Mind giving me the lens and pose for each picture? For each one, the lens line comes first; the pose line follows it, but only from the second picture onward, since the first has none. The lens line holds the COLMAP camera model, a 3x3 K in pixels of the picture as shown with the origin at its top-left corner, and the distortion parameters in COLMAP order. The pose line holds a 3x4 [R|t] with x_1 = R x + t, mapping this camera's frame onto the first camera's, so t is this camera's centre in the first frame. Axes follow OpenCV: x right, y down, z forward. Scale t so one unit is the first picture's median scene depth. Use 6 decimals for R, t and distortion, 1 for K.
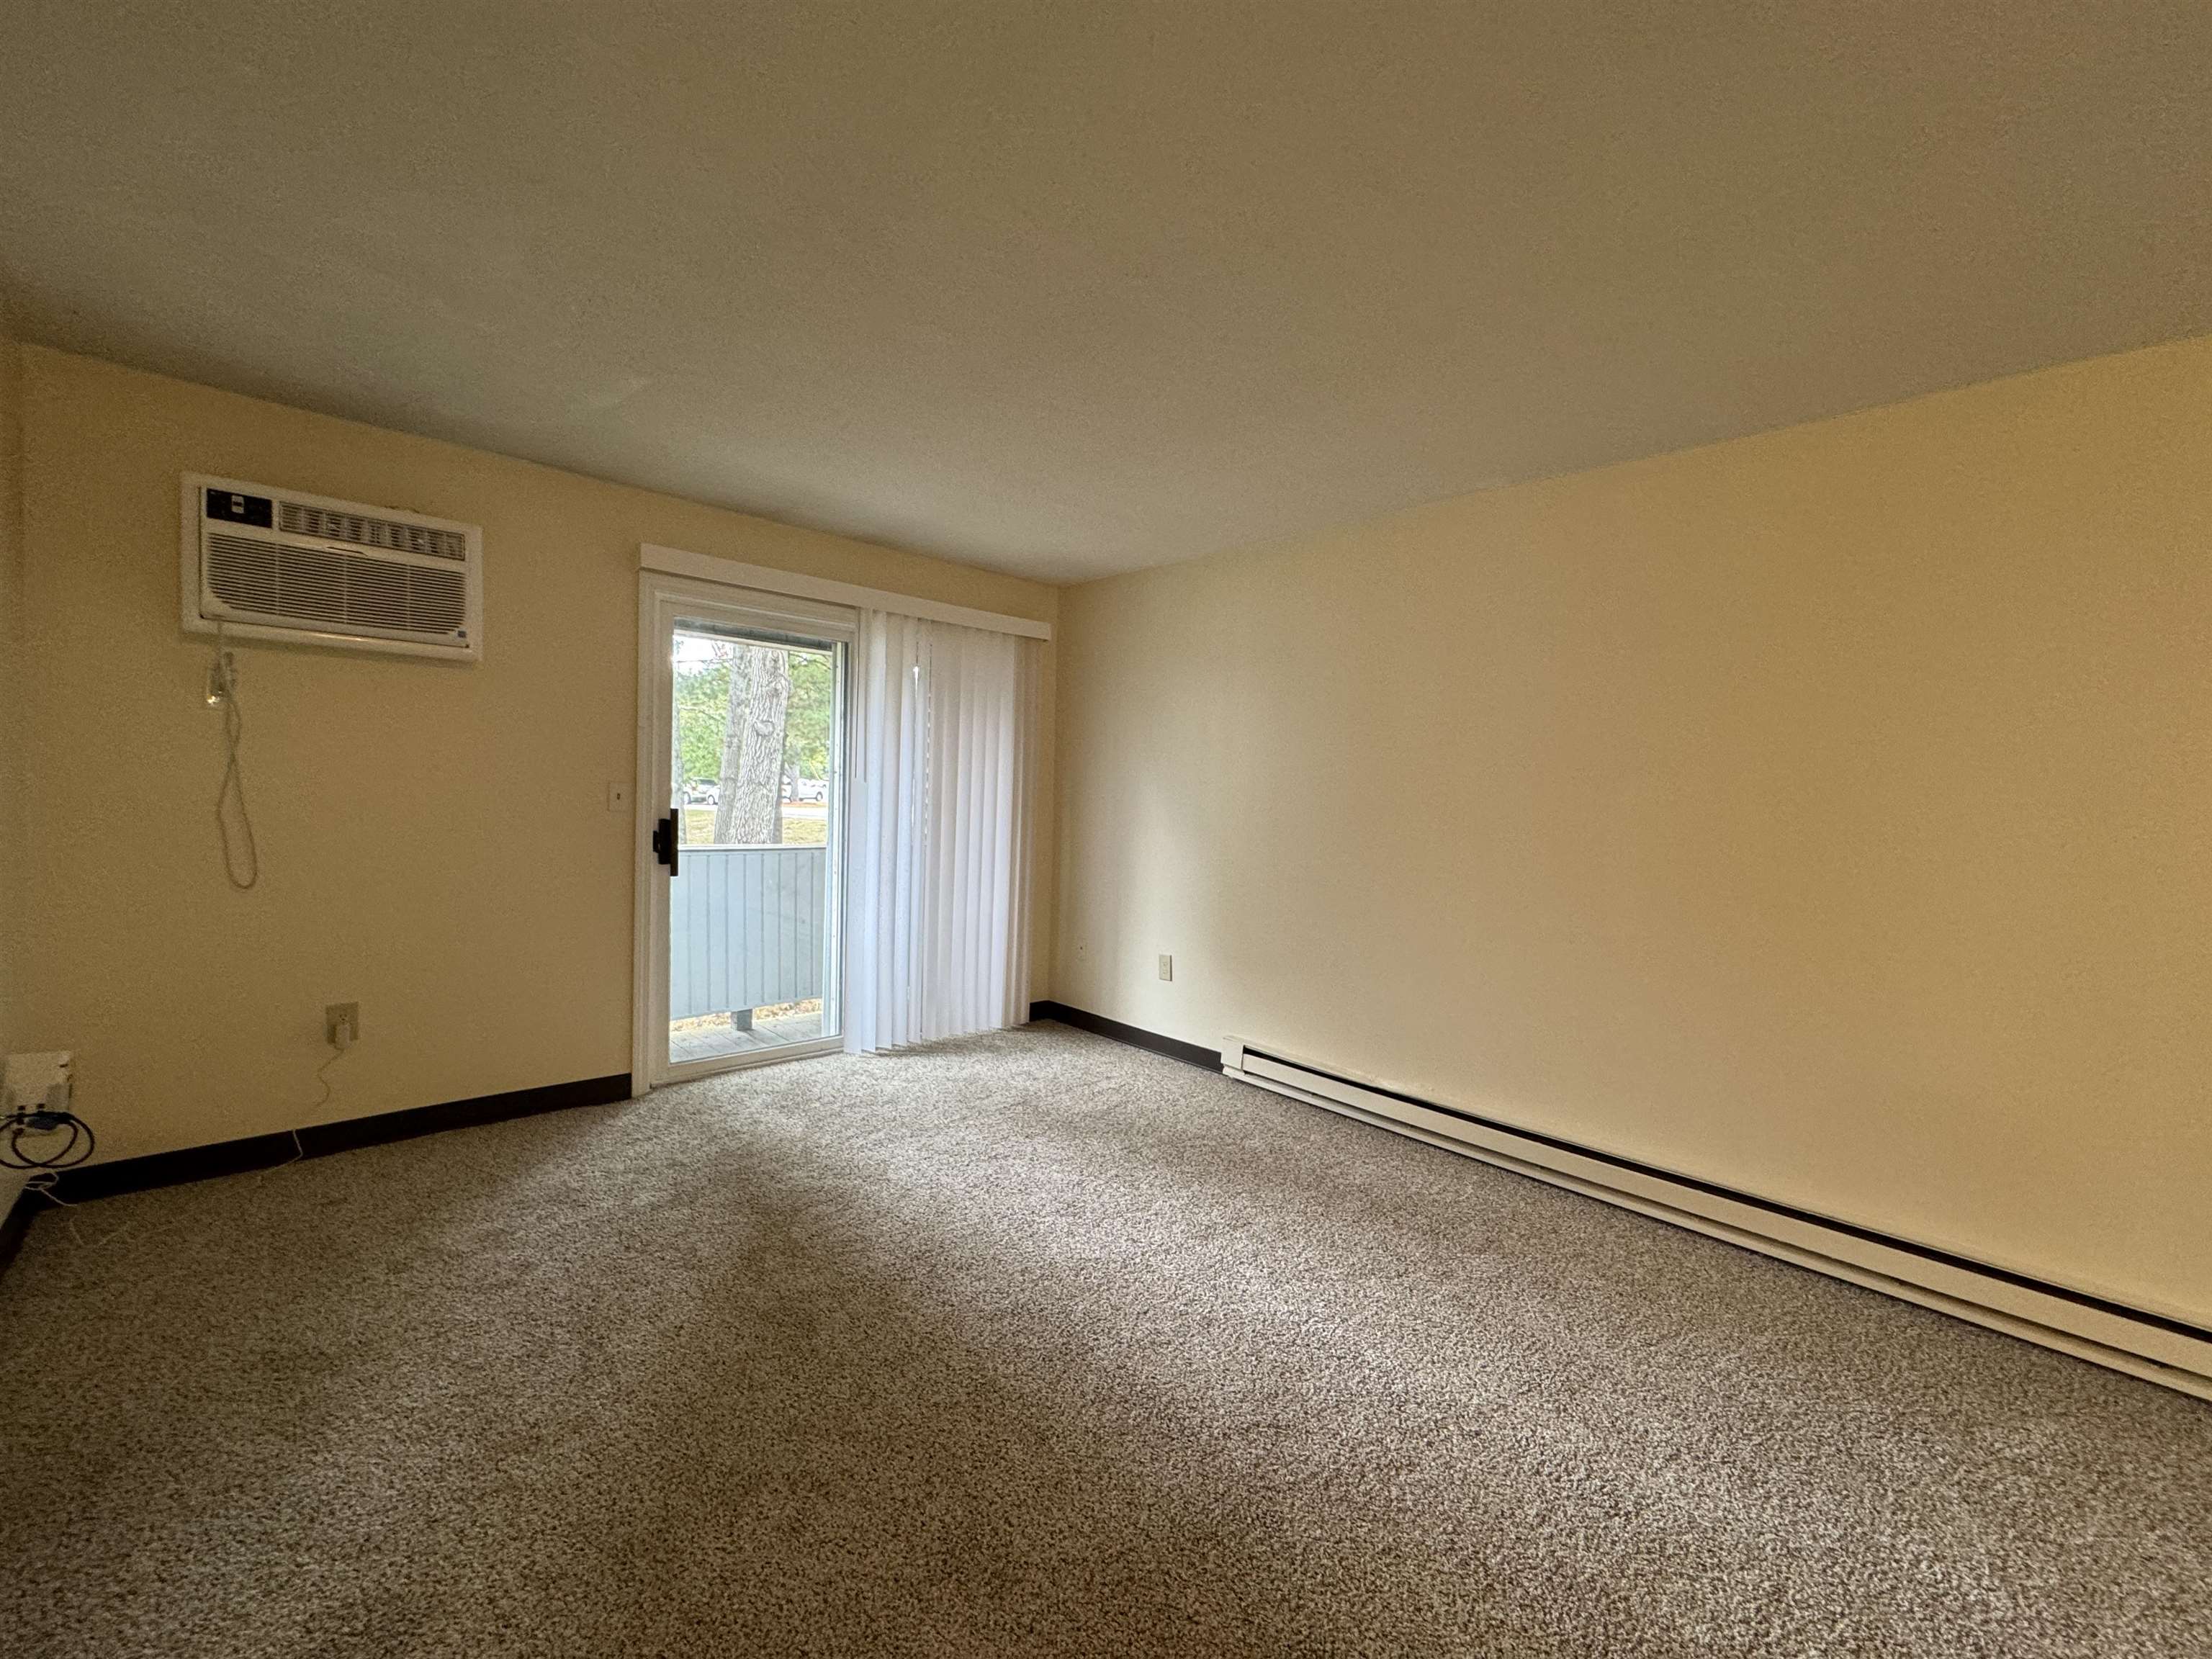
lens RADIAL K [[881.5, 0, 1099.6], [0, 881.5, 834.1], [0, 0, 1]] dist [-0.002131, 0.000422]
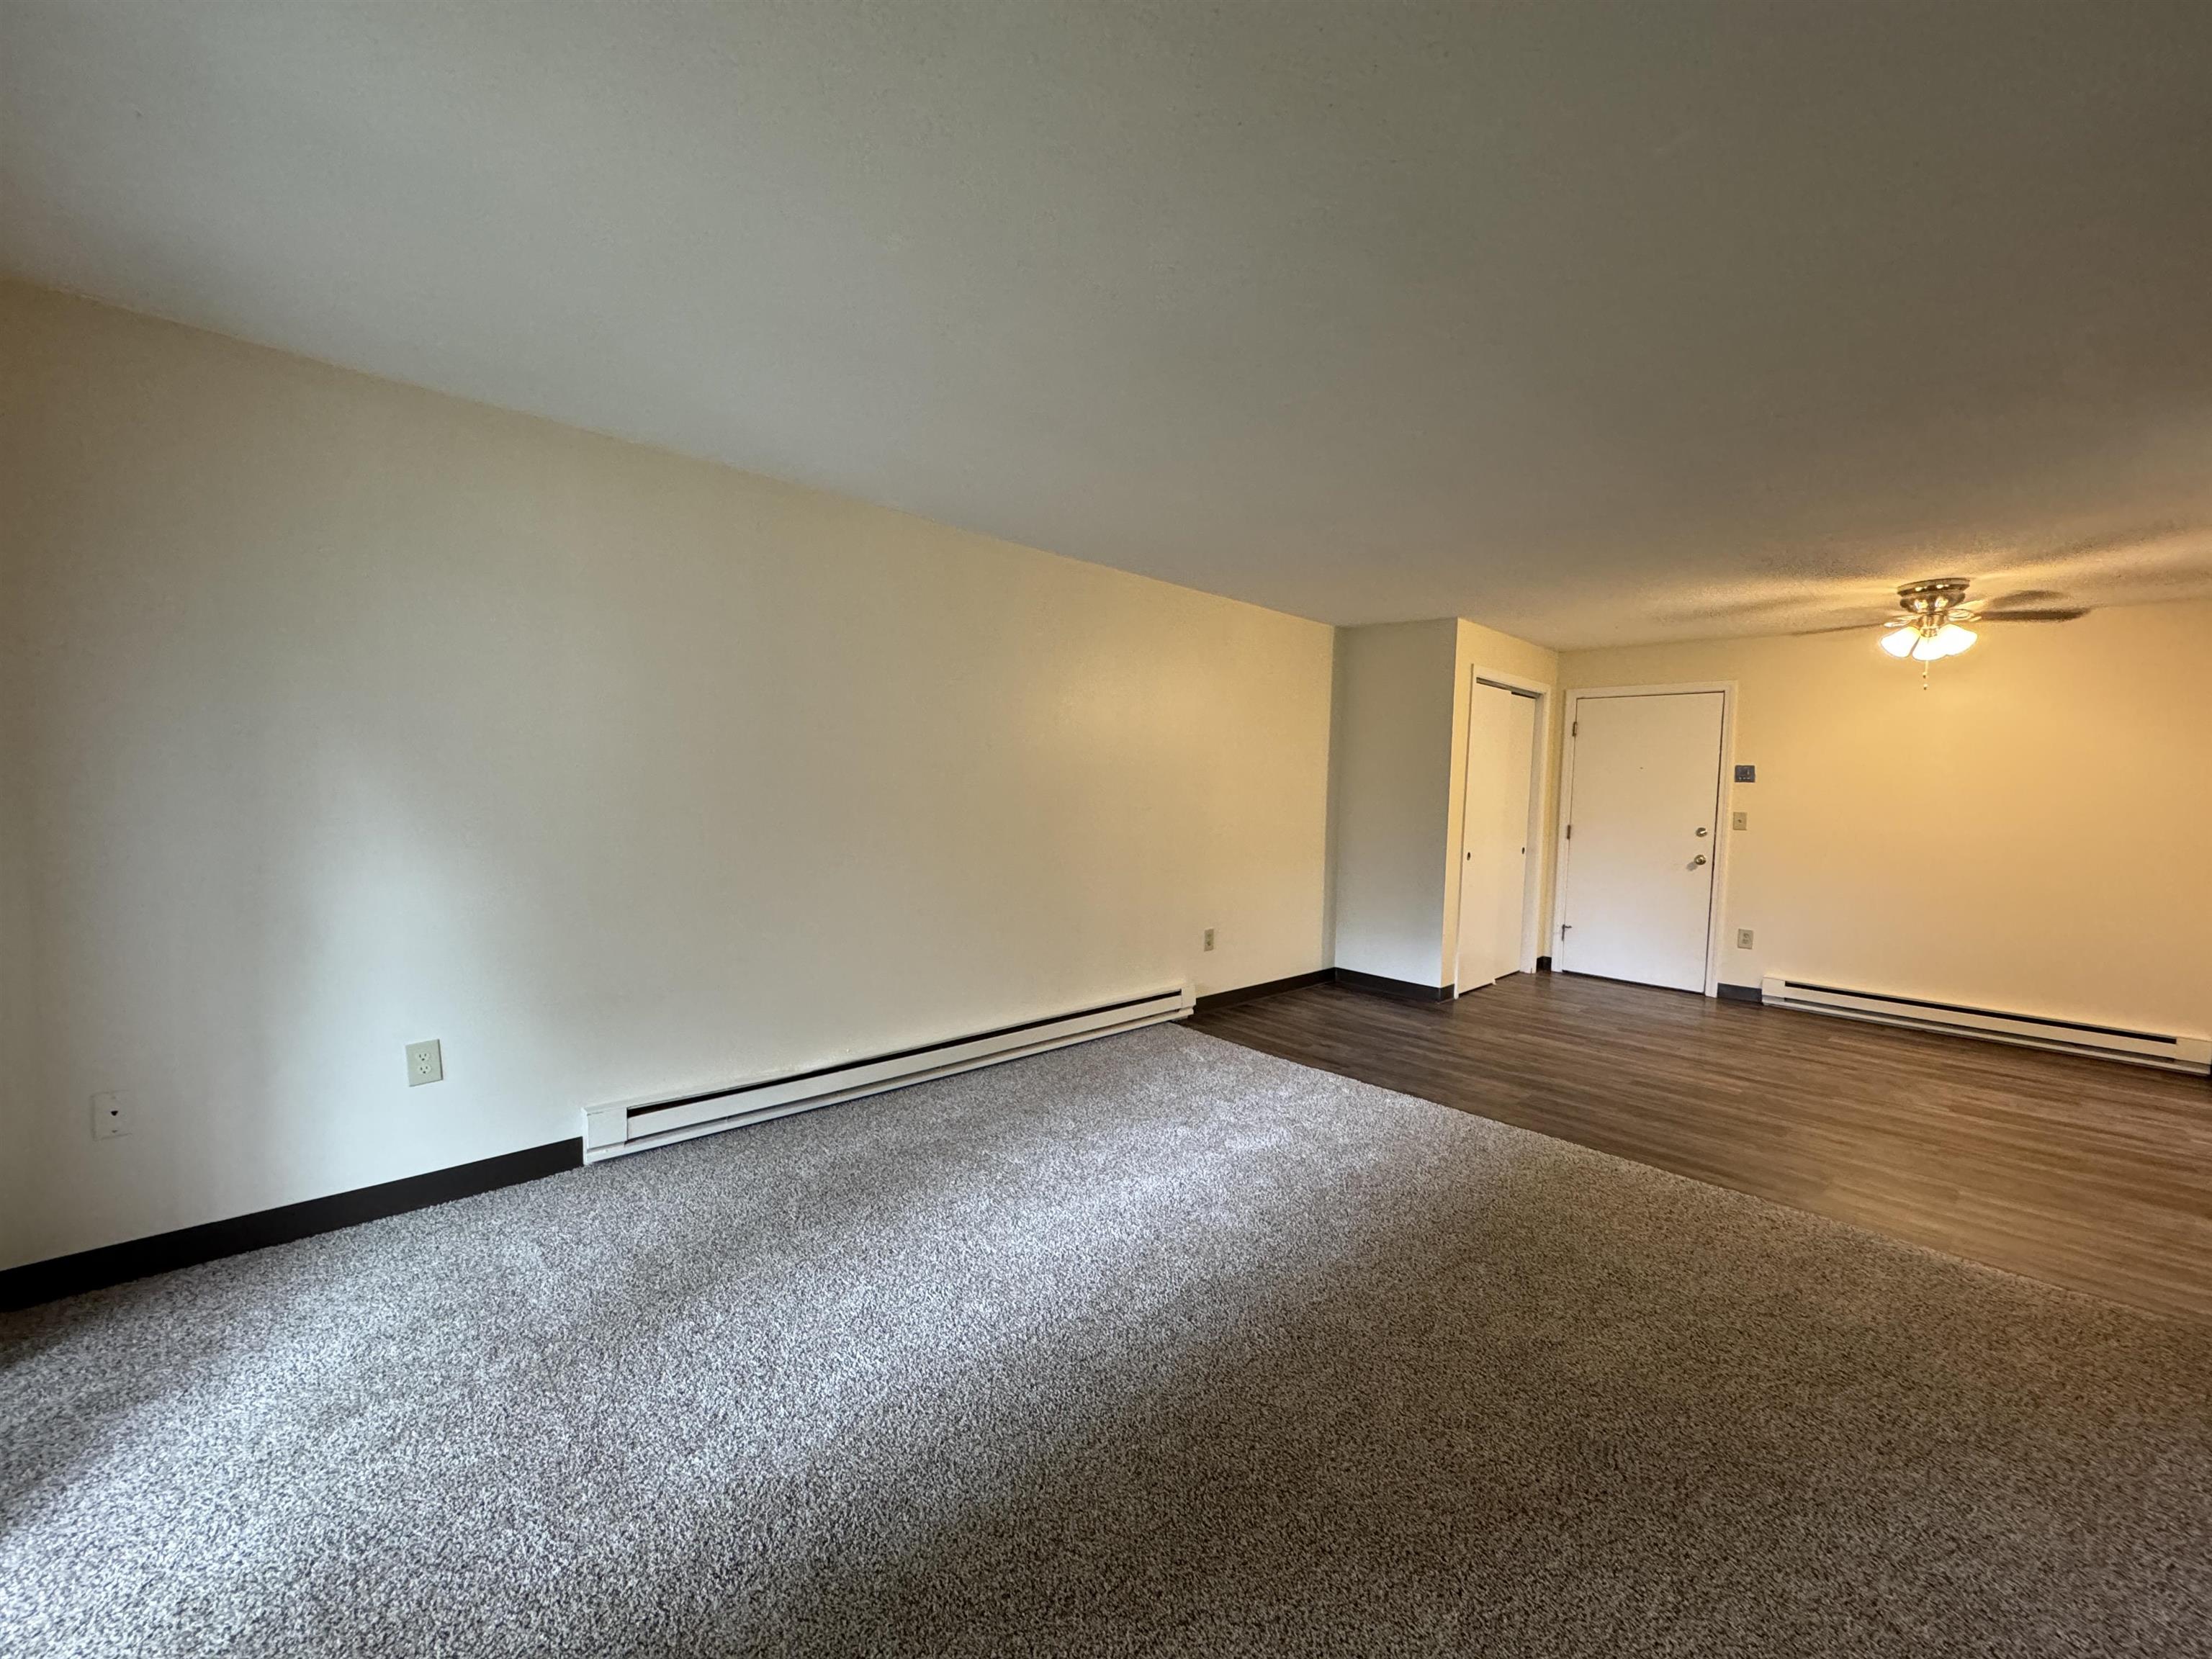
lens RADIAL K [[881.5, 0, 1105.3], [0, 881.5, 833.9], [0, 0, 1]] dist [-0.002131, 0.000422]
pose [[-0.014692, -0.092612, 0.995594, -0.567233], [0.022478, 0.995419, 0.092927, -0.055418], [-0.999639, 0.023744, -0.012543, 0.584471]]
